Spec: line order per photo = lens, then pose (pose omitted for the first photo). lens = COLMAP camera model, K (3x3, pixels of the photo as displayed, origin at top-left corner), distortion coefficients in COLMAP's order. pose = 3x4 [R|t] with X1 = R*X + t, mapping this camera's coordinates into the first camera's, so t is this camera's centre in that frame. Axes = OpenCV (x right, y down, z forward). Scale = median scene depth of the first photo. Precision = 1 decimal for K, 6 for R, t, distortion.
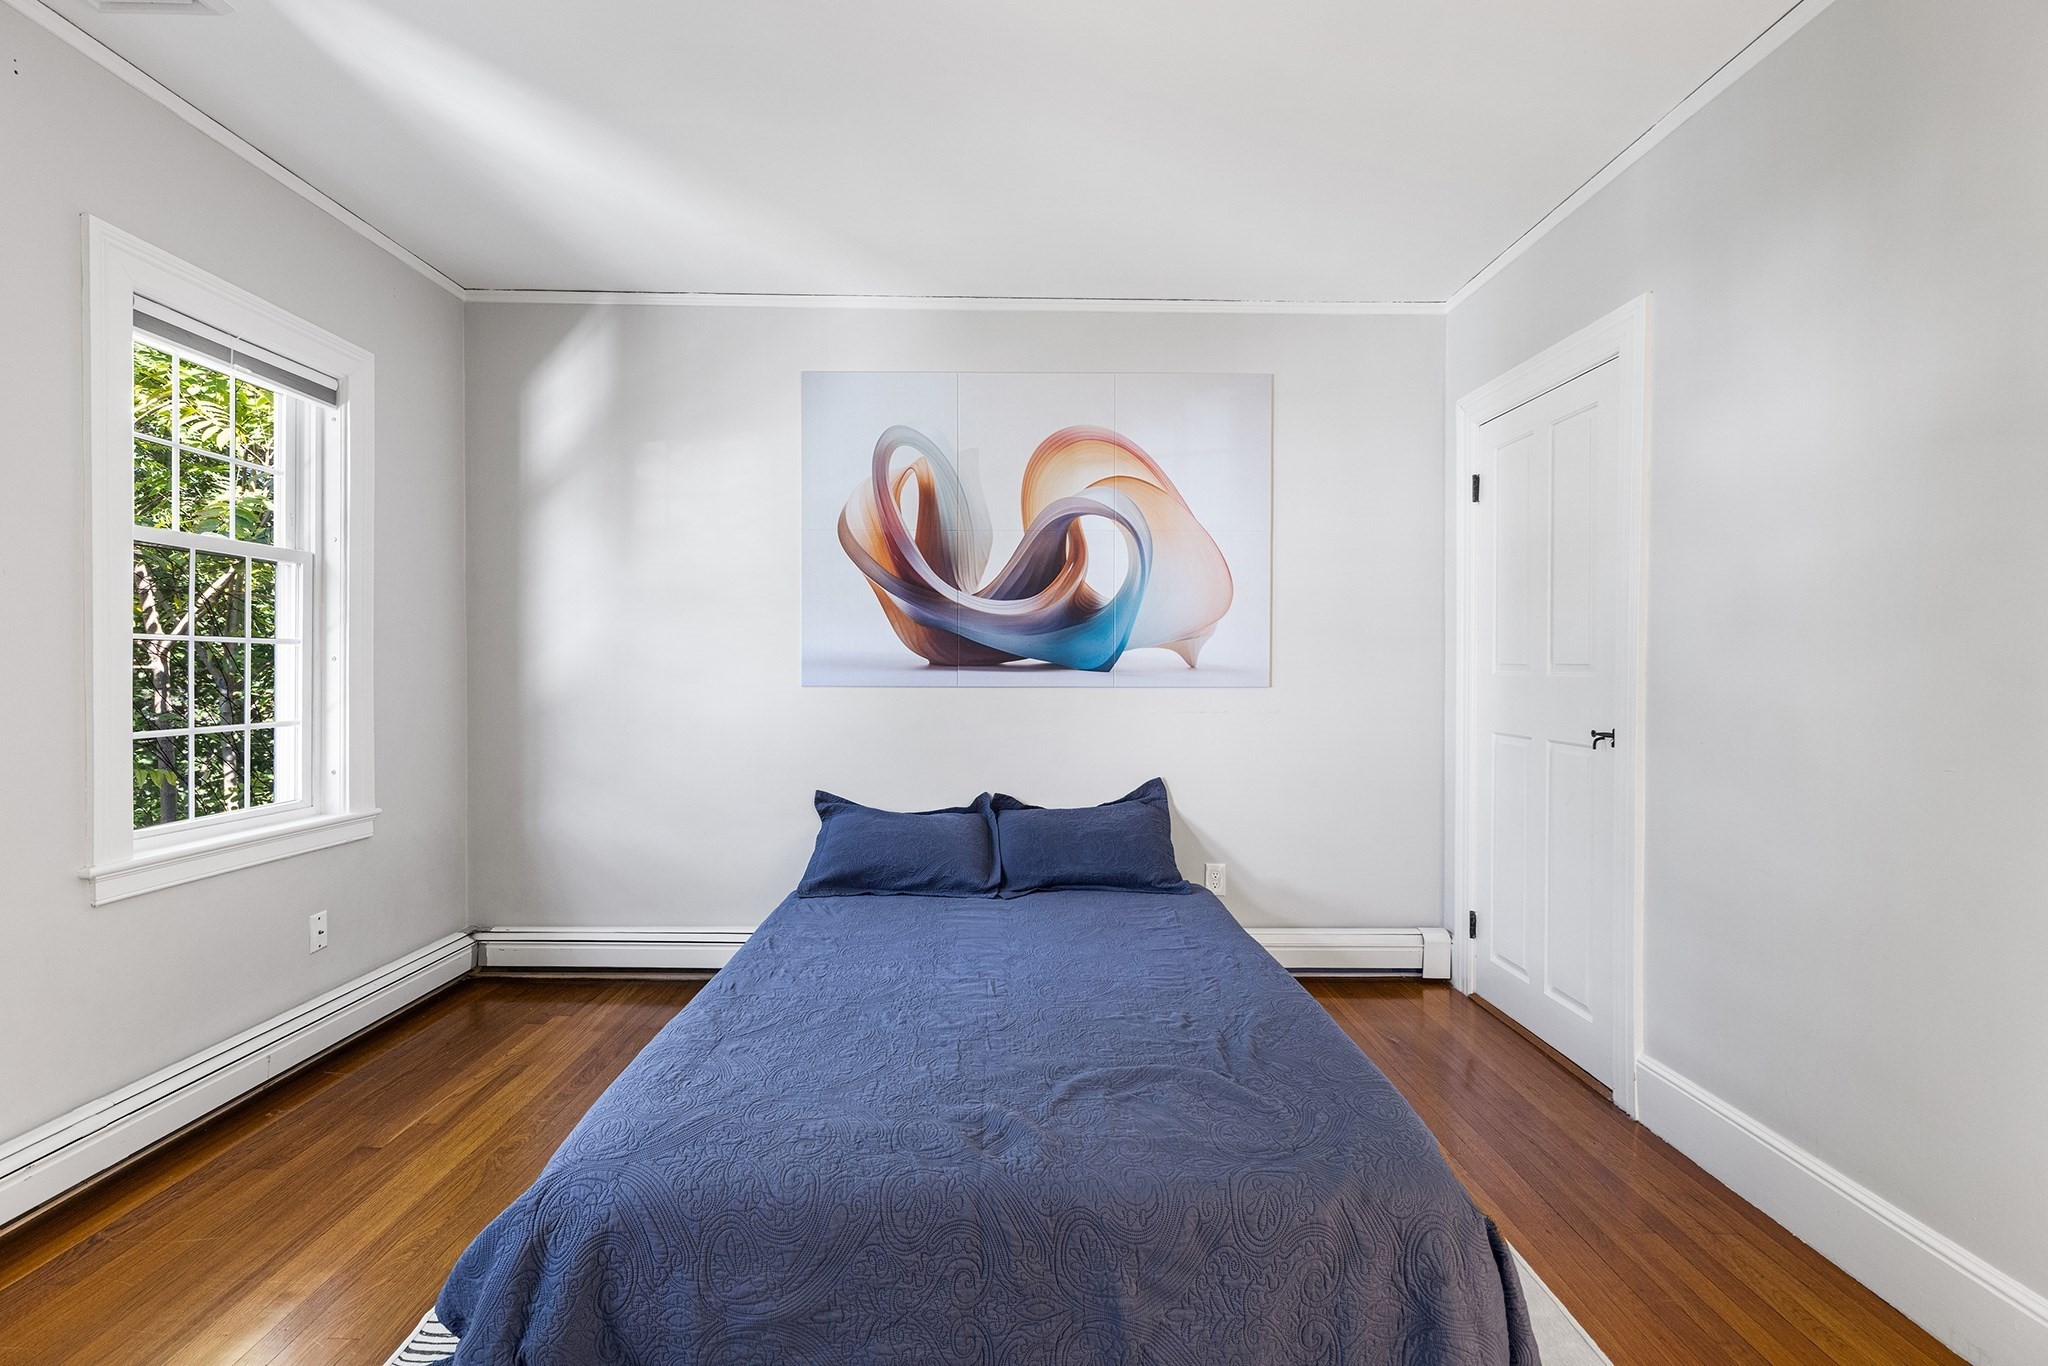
lens RADIAL K [[917.9, 0, 1027.4], [0, 917.9, 673.4], [0, 0, 1]] dist [-0.000357, 0.000282]
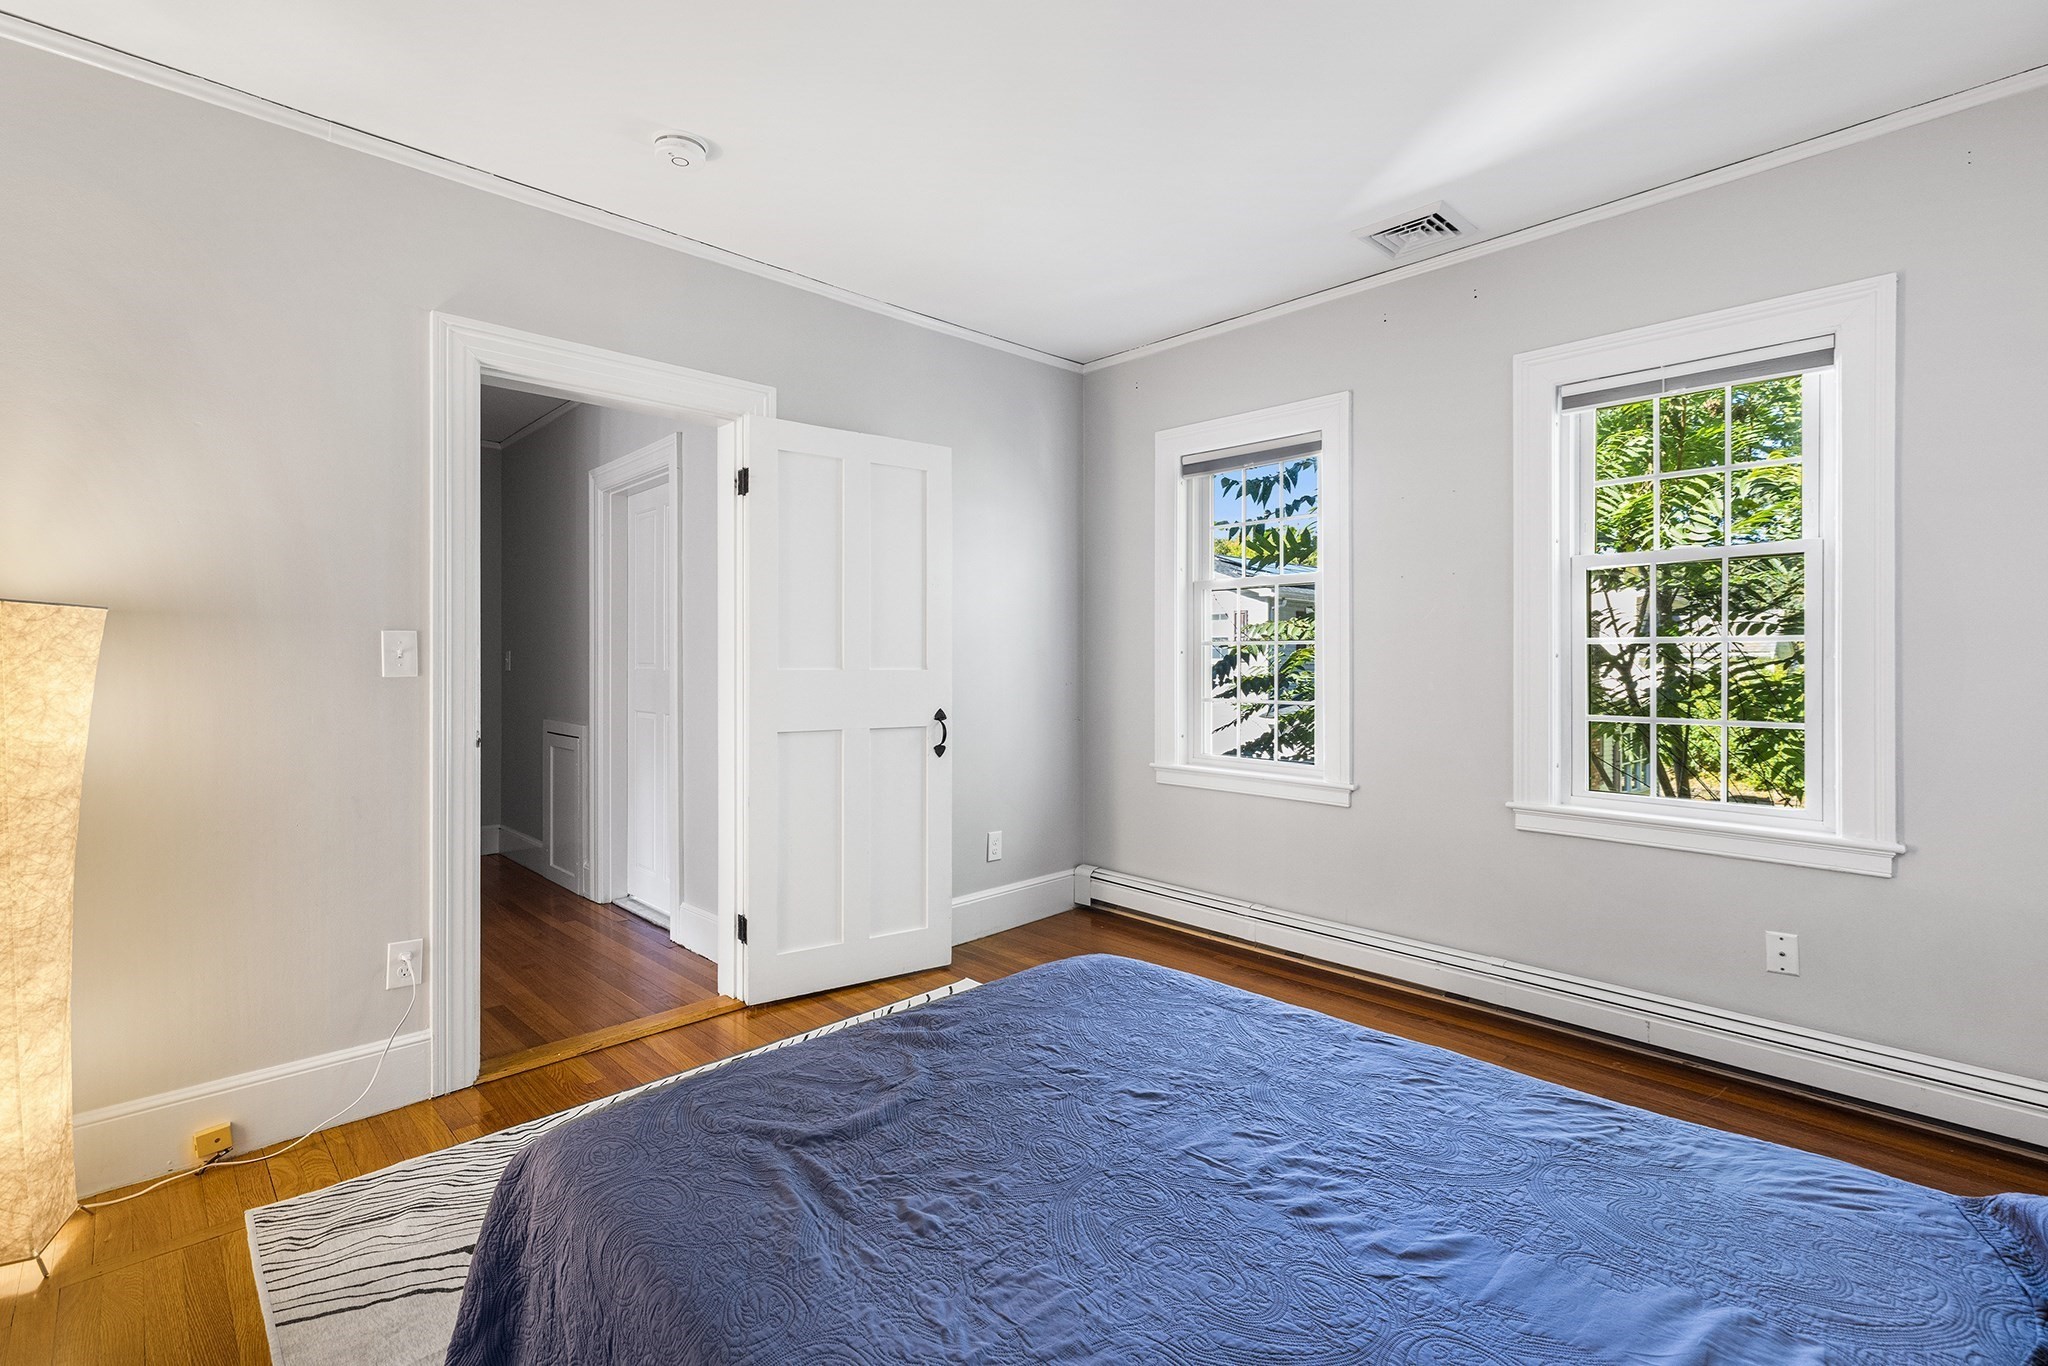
lens RADIAL K [[917.9, 0, 1029.7], [0, 917.9, 668.5], [0, 0, 1]] dist [-0.000357, 0.000282]
pose [[-0.723214, 0.000600, -0.690623, 0.424061], [-0.007456, 0.999935, 0.008676, -0.006265], [0.690583, 0.011424, -0.723163, 1.182498]]
